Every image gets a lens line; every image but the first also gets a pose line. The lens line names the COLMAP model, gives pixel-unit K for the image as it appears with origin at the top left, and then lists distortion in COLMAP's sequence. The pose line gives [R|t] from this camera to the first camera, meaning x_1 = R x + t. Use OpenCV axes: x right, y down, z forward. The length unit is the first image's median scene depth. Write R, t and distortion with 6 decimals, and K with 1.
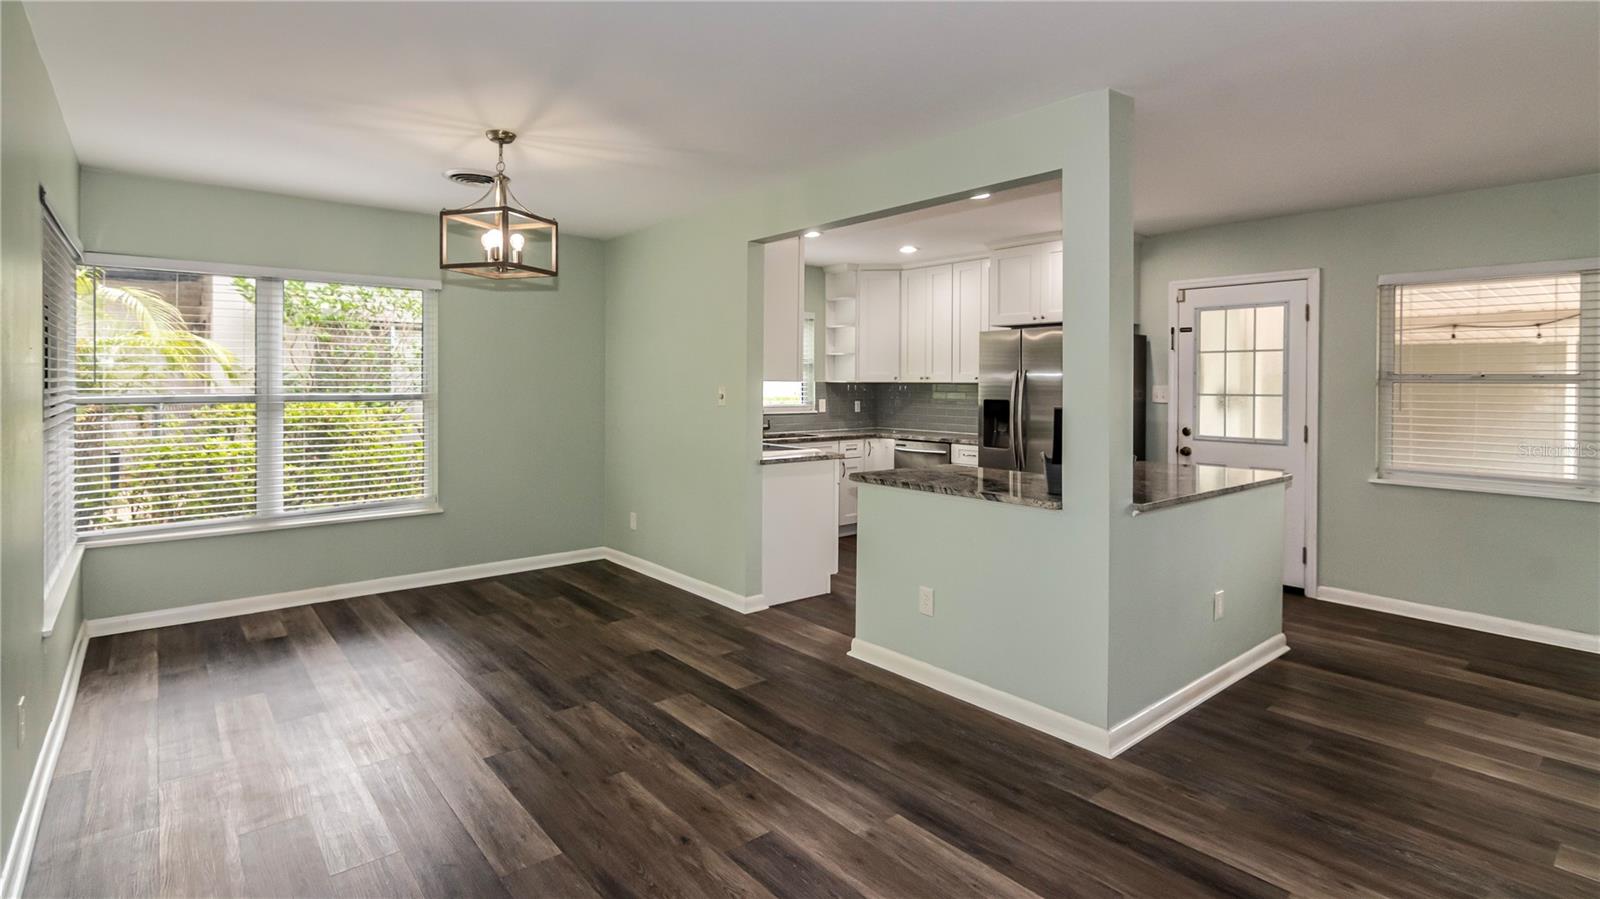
lens RADIAL K [[763.4, 0, 790.9], [0, 763.4, 386.5], [0, 0, 1]] dist [0.004495, 0.000187]
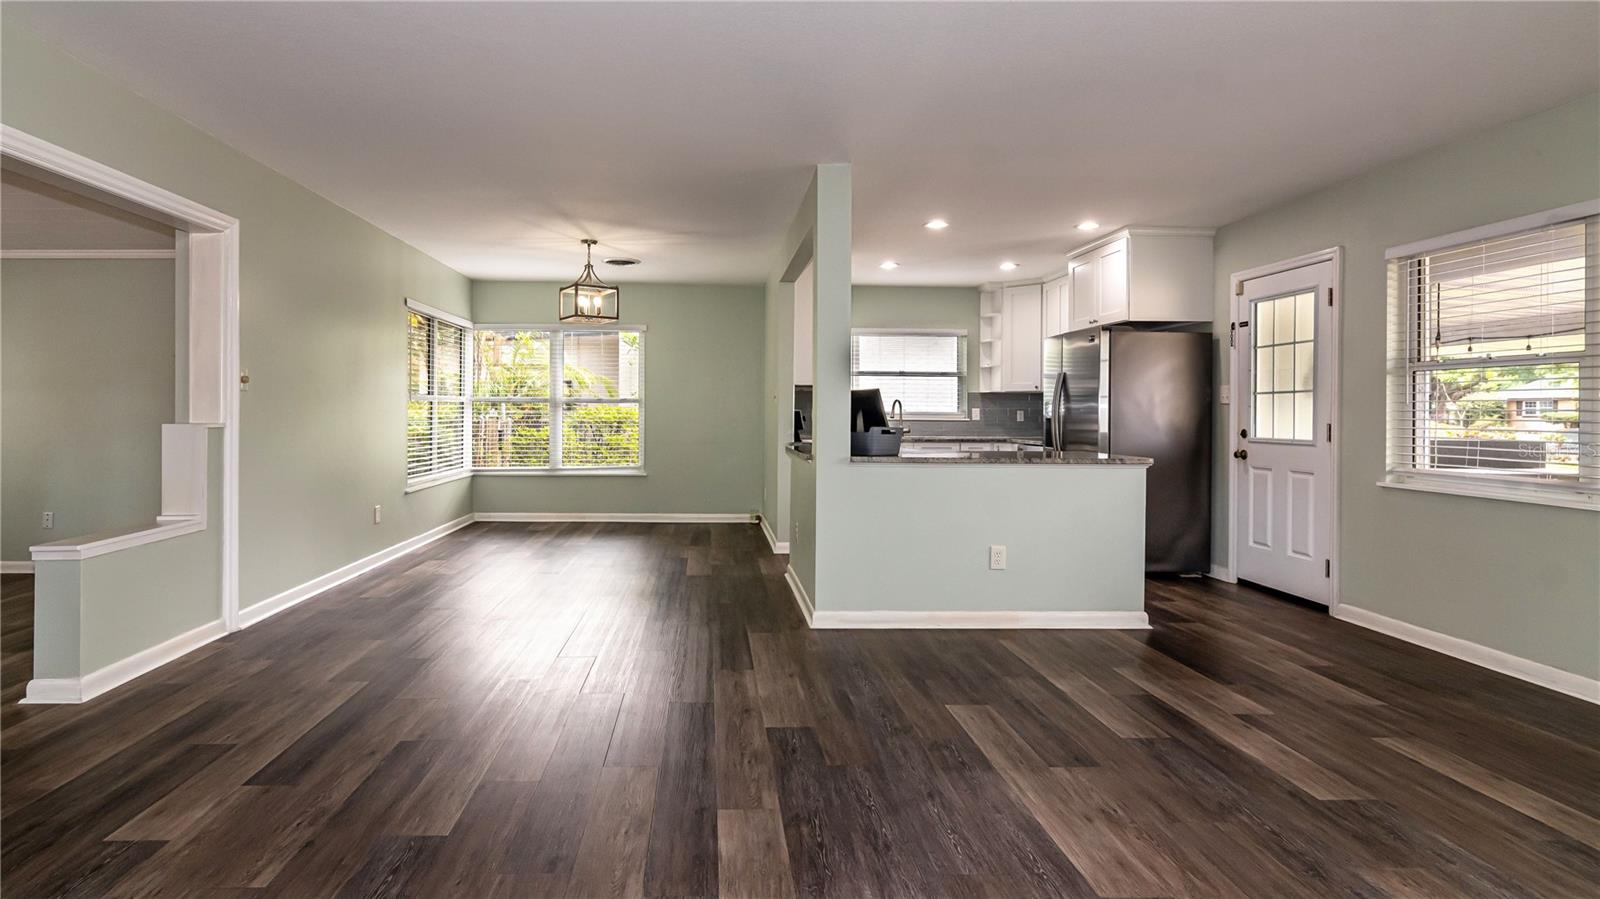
lens RADIAL K [[784.4, 0, 731.2], [0, 784.4, 409.6], [0, 0, 1]] dist [0.001122, 0.000901]
pose [[0.792482, -0.000371, -0.609895, 0.670704], [-0.007492, 0.999918, -0.010344, 0.049253], [0.609849, 0.012767, 0.792415, -0.152005]]
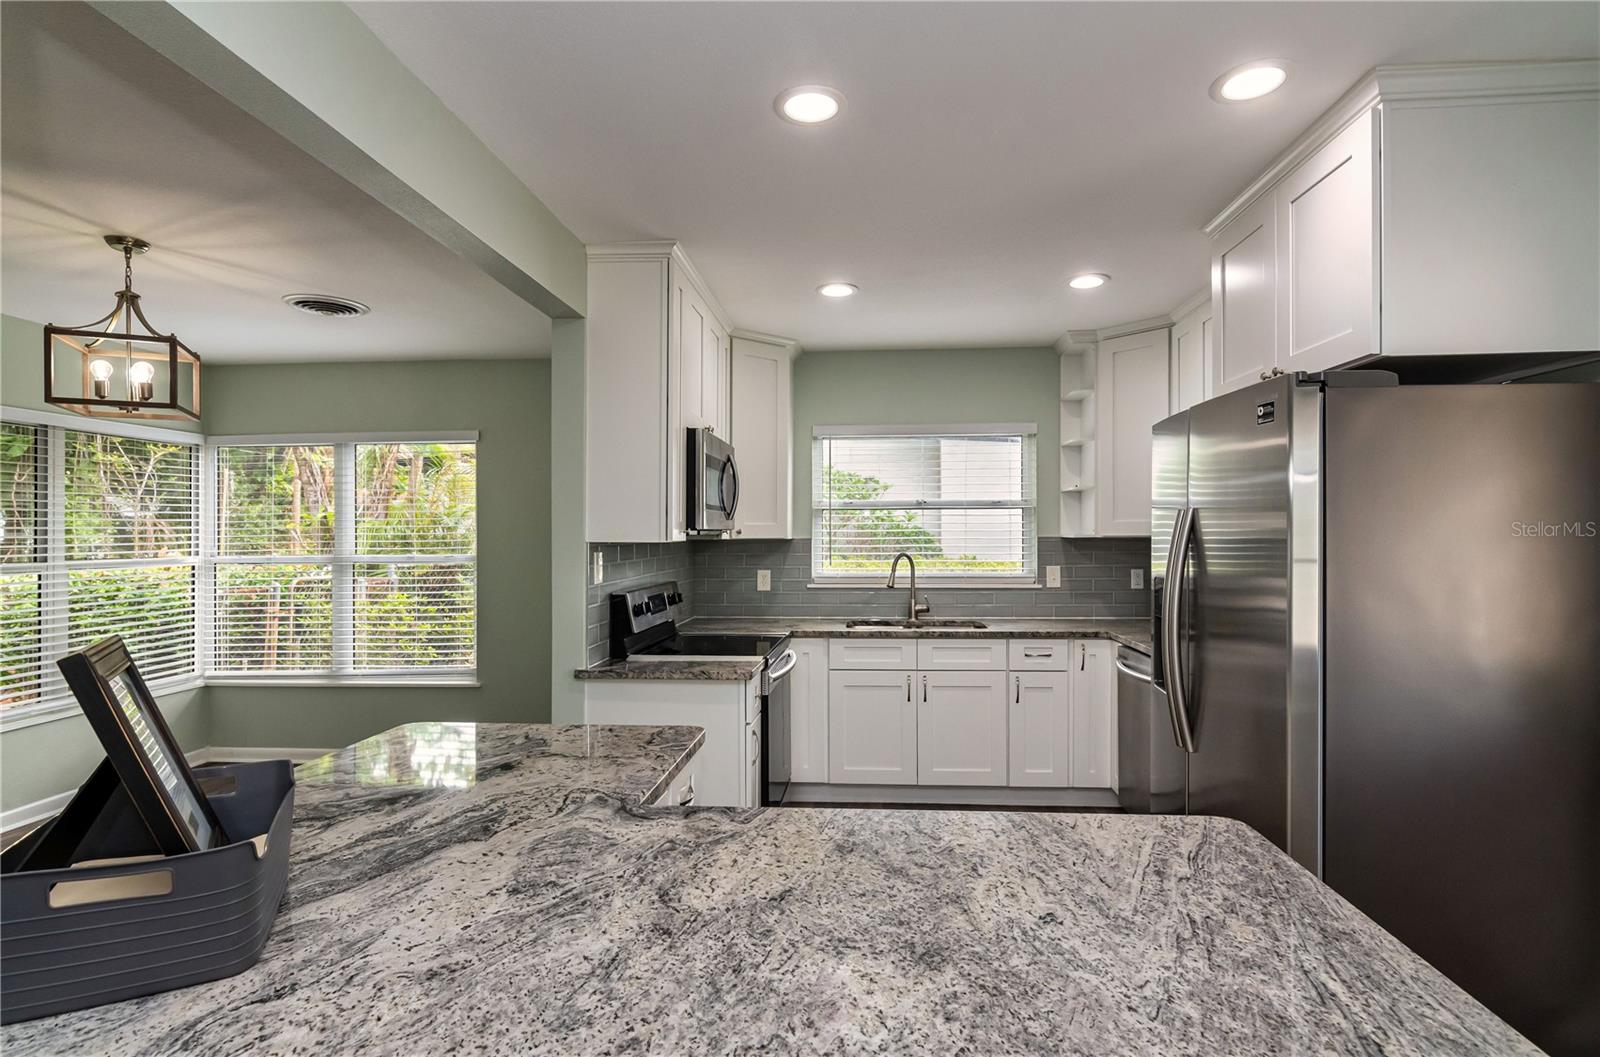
lens RADIAL K [[799.1, 0, 805.3], [0, 799.1, 538.3], [0, 0, 1]] dist [-0.002713, -0.000372]
pose [[0.723853, -0.005283, -0.689933, 0.499539], [0.004925, 0.999985, -0.002490, -0.006725], [0.689936, -0.001596, 0.723868, 0.614953]]
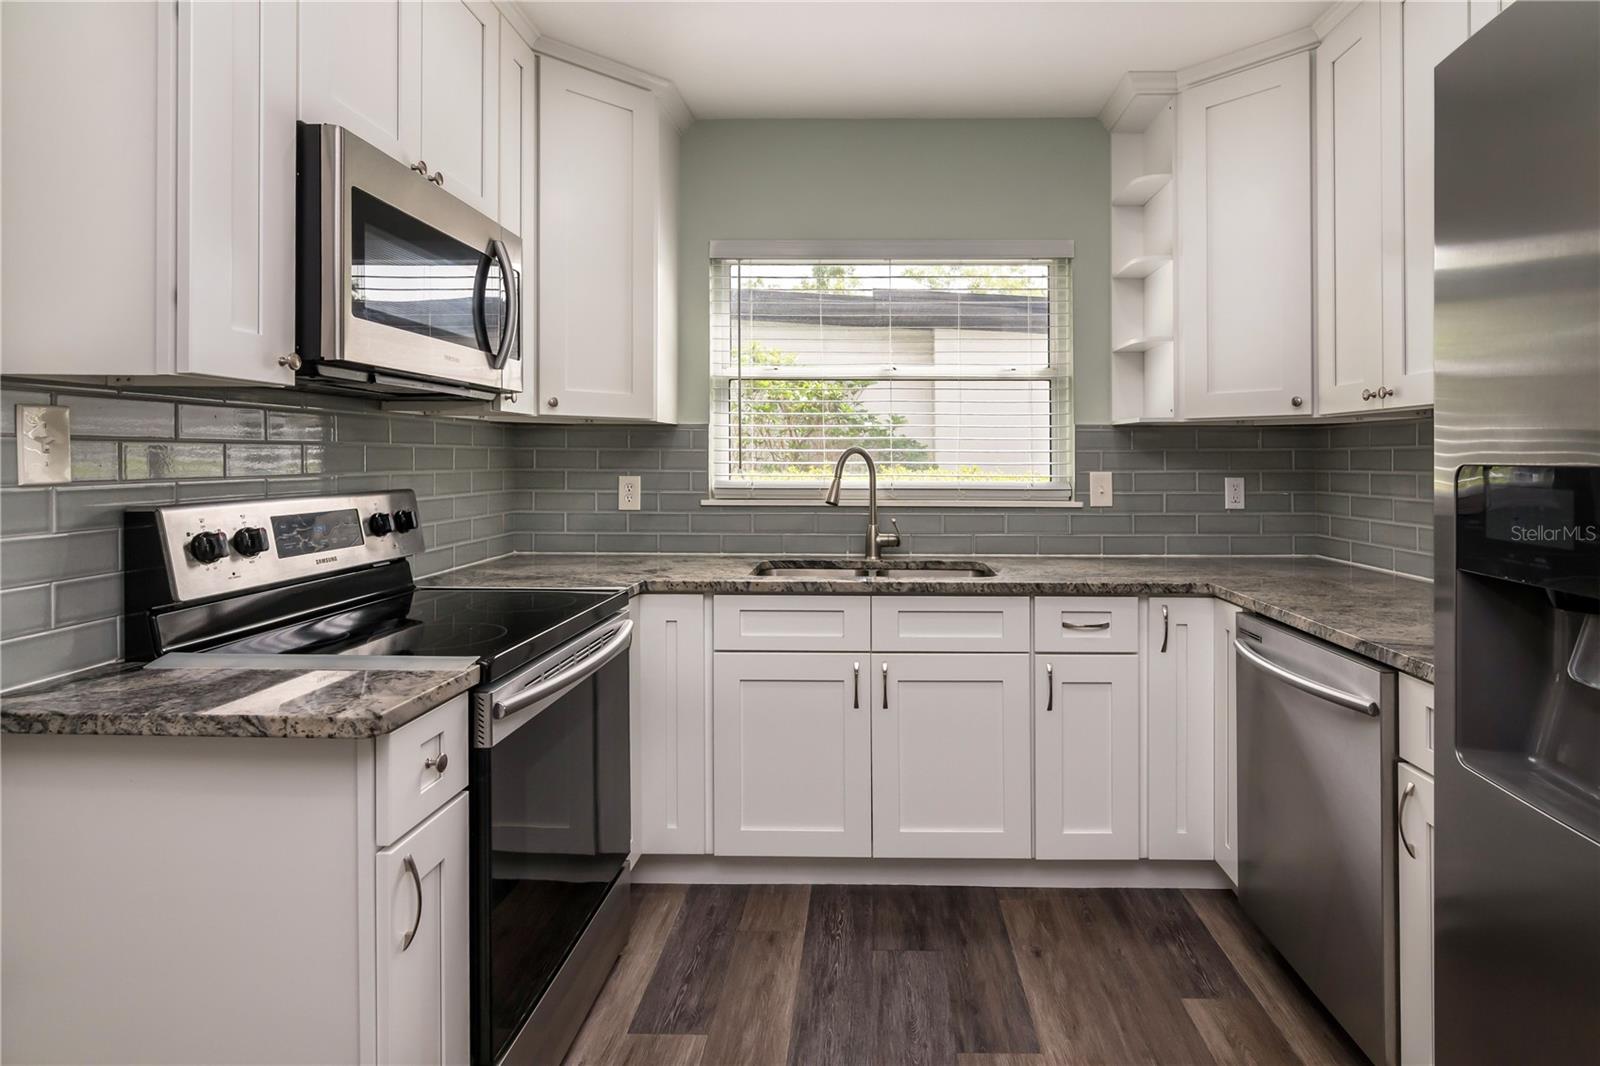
lens RADIAL K [[830.6, 0, 848.0], [0, 830.6, 461.6], [0, 0, 1]] dist [0.000470, 0.000660]
pose [[0.760782, -0.001898, -0.649005, 0.313461], [-0.000679, 0.999993, -0.003722, 0.020170], [0.649007, 0.003272, 0.760775, 0.919376]]
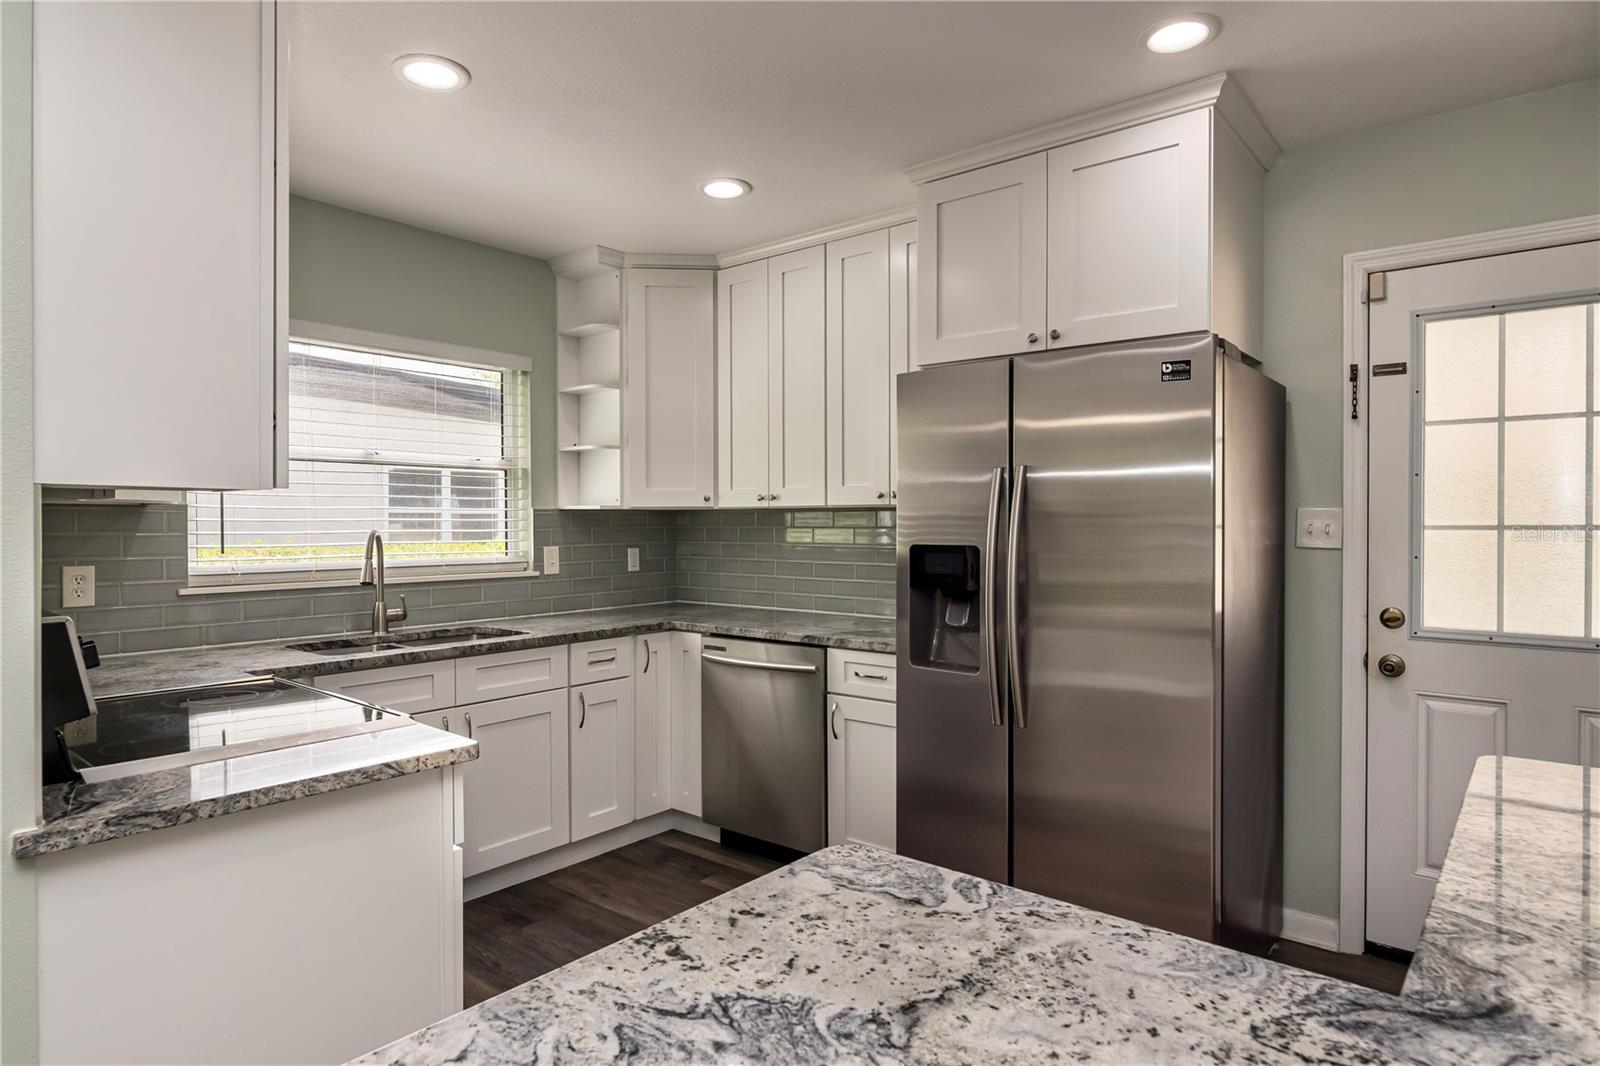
lens RADIAL K [[900.8, 0, 800.0], [0, 900.8, 533.0], [0, 0, 1]] dist [0.001423, -0.000155]
pose [[0.981130, -0.010461, 0.193067, 0.125518], [0.008555, 0.999906, 0.010707, 0.006147], [-0.193161, -0.008853, 0.981127, 0.650762]]
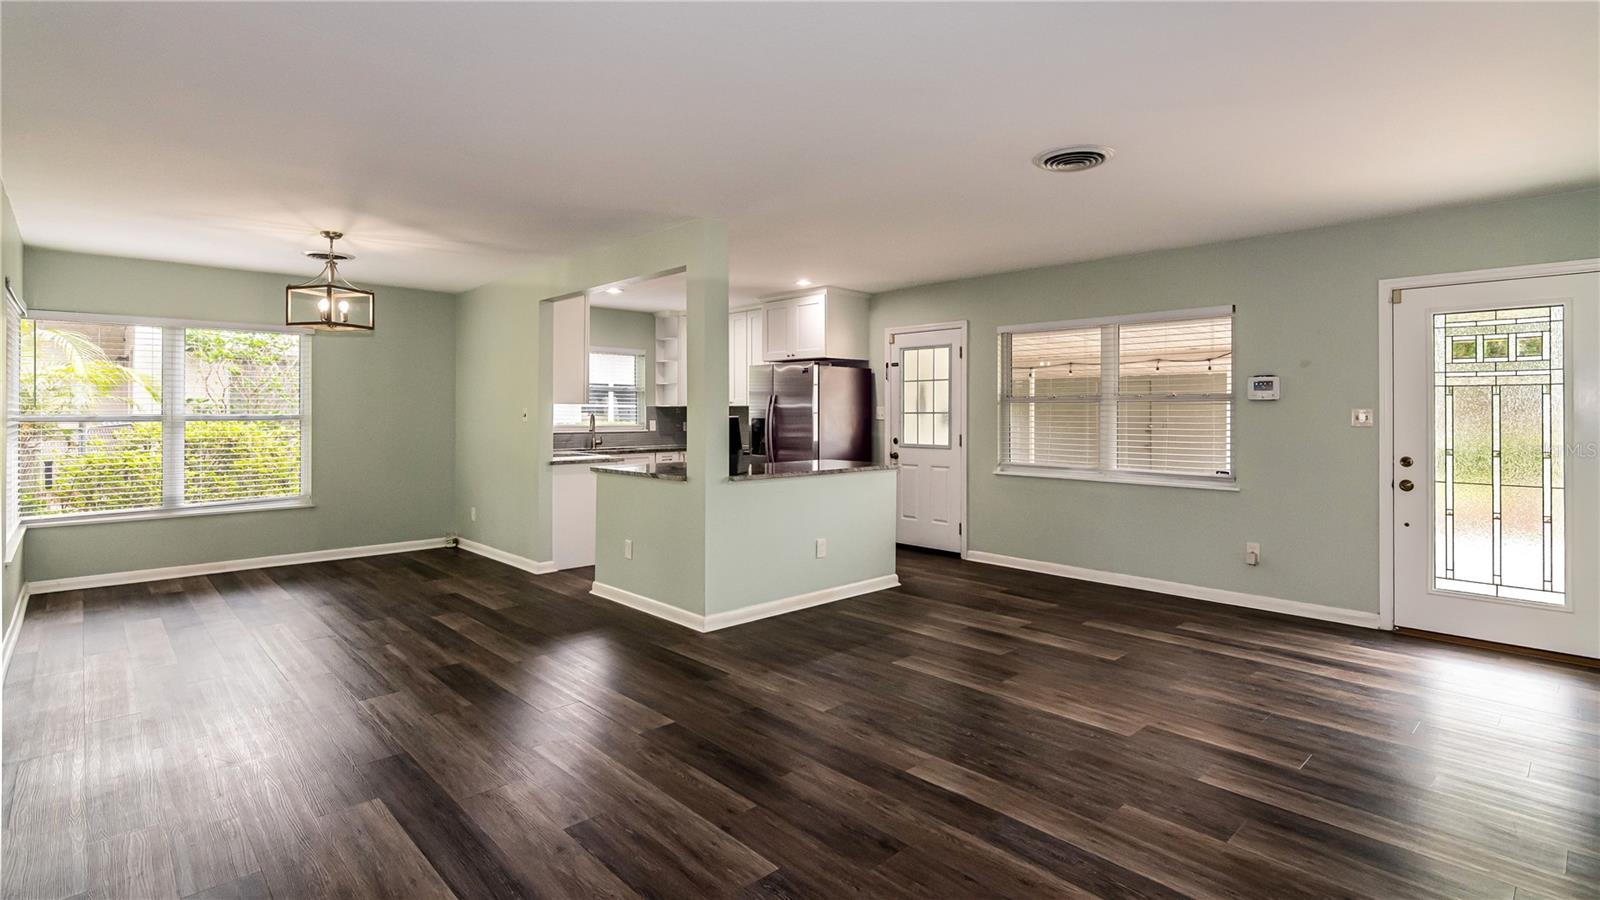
lens RADIAL K [[757.2, 0, 787.7], [0, 757.2, 409.8], [0, 0, 1]] dist [0.001168, 0.001237]
pose [[0.998319, -0.004228, 0.057812, 0.280447], [0.004719, 0.999954, -0.008363, 0.016297], [-0.057774, 0.008622, 0.998292, -0.340389]]
